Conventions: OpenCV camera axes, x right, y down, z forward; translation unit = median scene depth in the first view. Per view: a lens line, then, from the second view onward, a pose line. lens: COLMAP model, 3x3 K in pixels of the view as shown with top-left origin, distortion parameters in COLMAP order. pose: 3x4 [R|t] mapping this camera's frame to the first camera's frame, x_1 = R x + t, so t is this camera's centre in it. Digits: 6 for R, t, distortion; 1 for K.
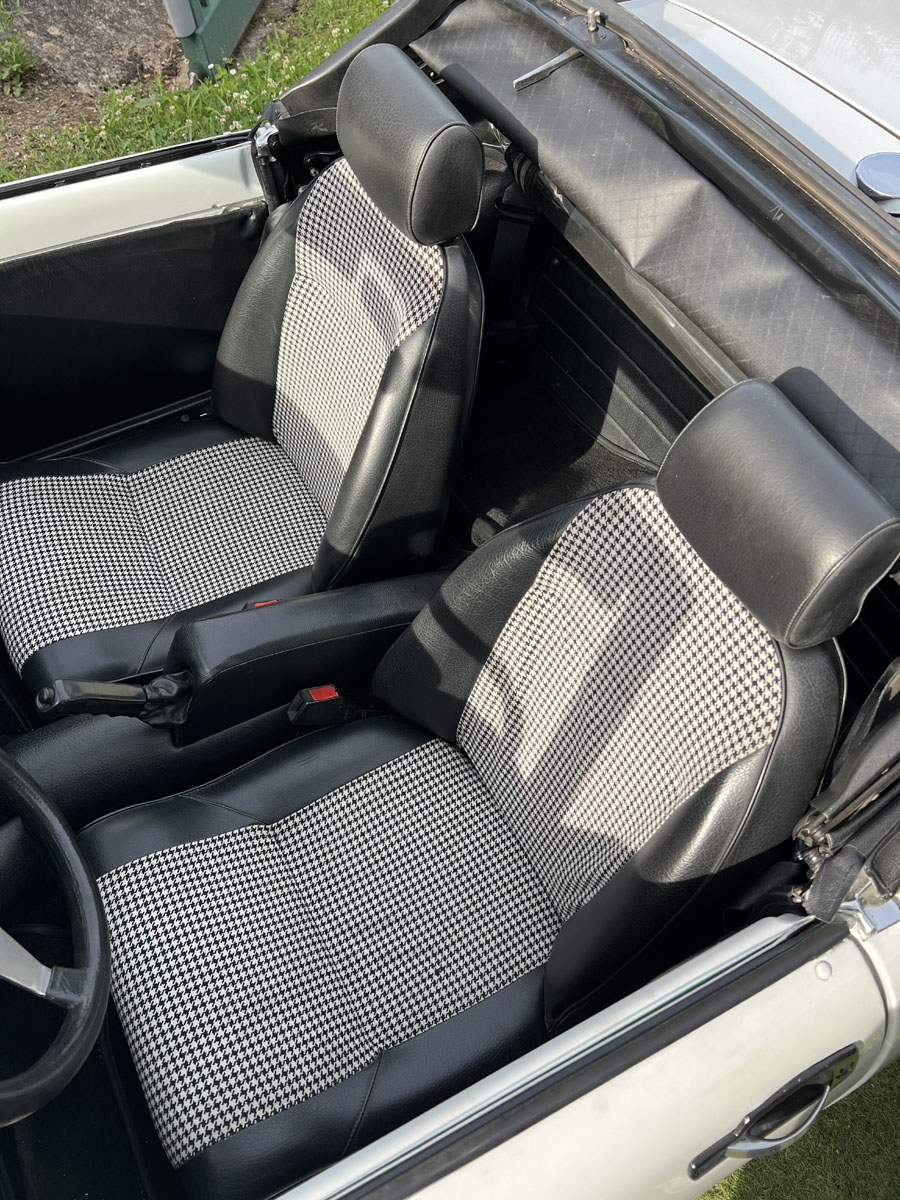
lens RADIAL K [[901.4, 0, 453.6], [0, 901.4, 604.4], [0, 0, 1]] dist [0.002809, -0.011207]
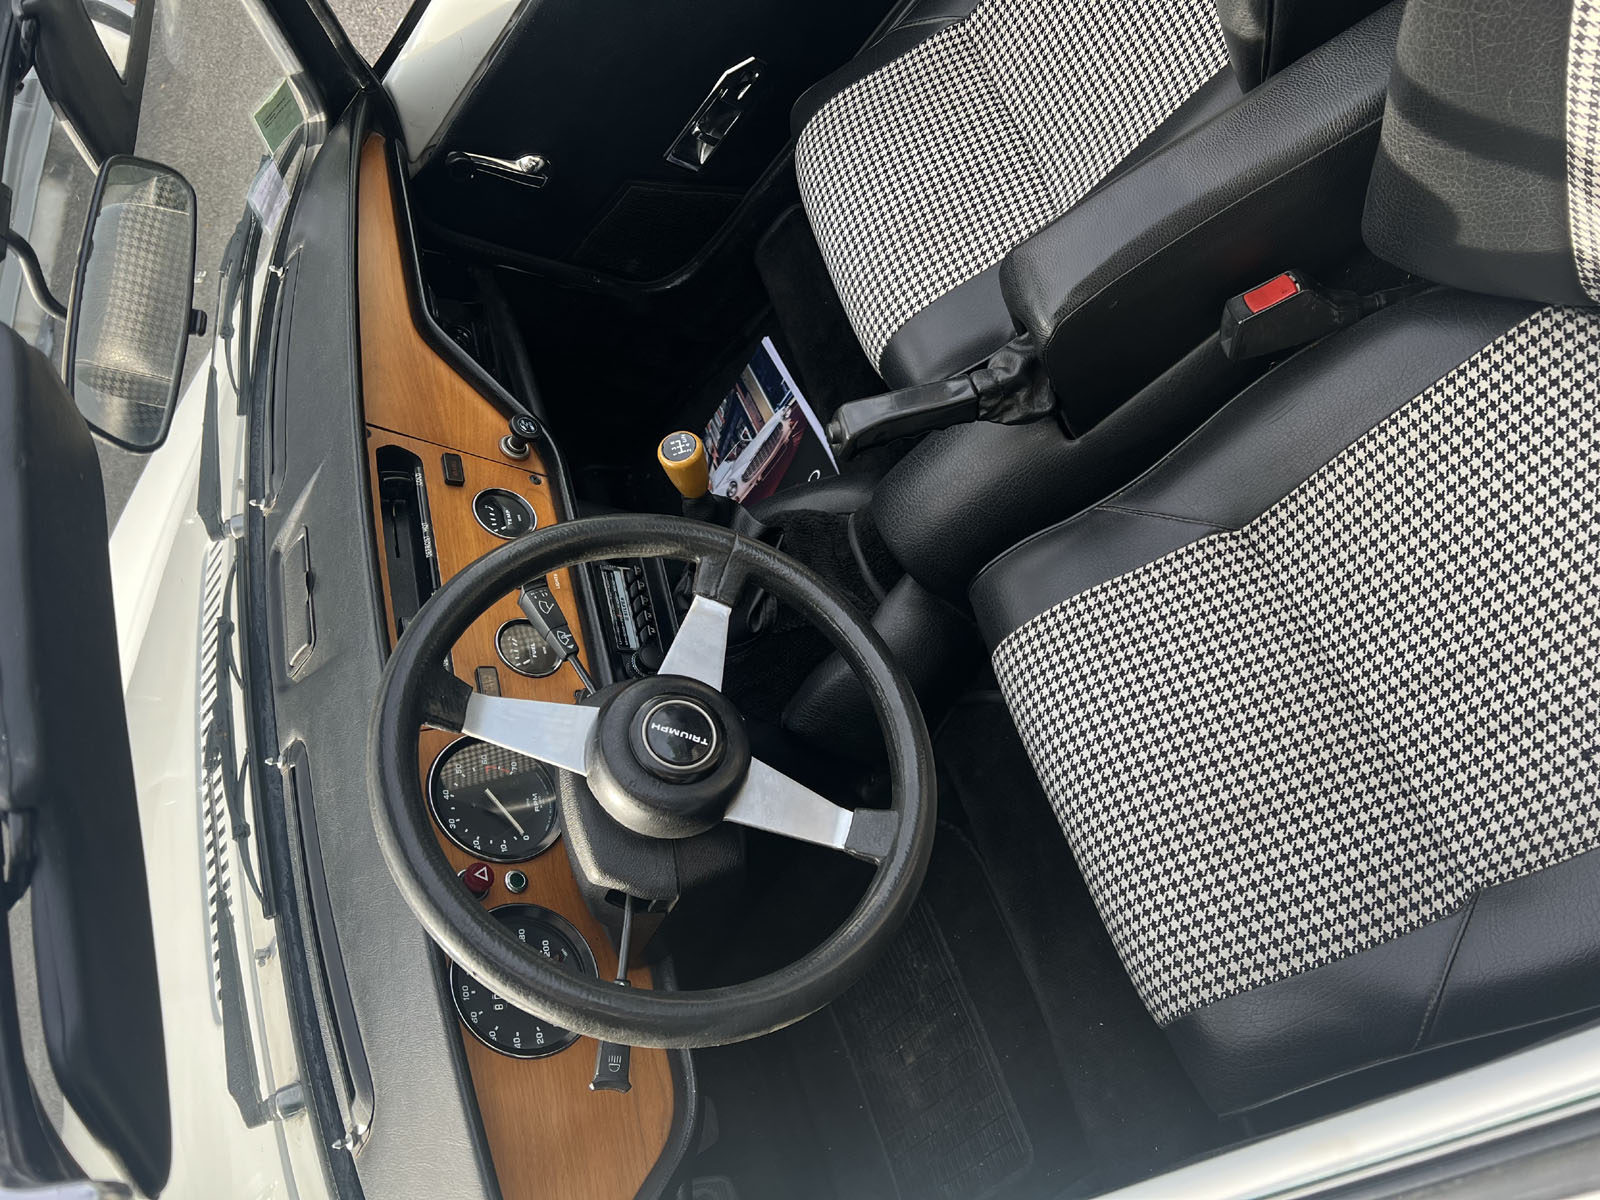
lens RADIAL K [[1201.9, 0, 793.7], [0, 1201.9, 585.9], [0, 0, 1]] dist [0.002809, -0.011207]
pose [[0.674835, -0.106225, -0.730284, 0.194379], [0.356294, 0.913507, 0.196366, 0.014445], [0.646260, -0.392711, 0.654313, 0.282038]]
